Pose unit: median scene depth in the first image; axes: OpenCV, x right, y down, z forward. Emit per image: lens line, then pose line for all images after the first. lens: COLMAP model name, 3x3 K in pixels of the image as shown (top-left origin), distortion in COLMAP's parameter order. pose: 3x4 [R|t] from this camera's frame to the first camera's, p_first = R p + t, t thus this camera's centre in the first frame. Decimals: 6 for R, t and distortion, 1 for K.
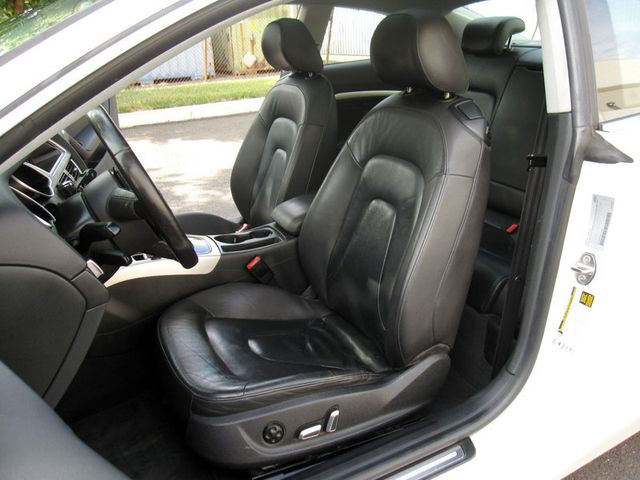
lens RADIAL K [[548.8, 0, 320.0], [0, 548.8, 240.0], [0, 0, 1]] dist [-0.097387, 0.001170]
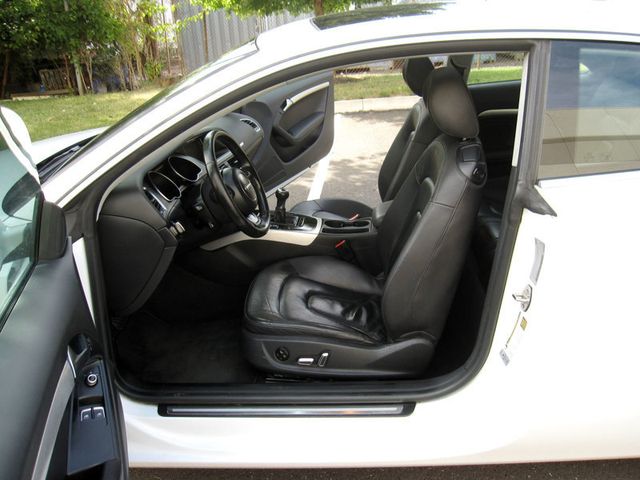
lens RADIAL K [[548.8, 0, 320.0], [0, 548.8, 240.0], [0, 0, 1]] dist [-0.097387, 0.001170]
pose [[0.842650, 0.175511, -0.509055, 0.714801], [-0.147371, 0.984462, 0.095475, -0.123068], [0.517902, -0.005432, 0.855423, -0.264154]]
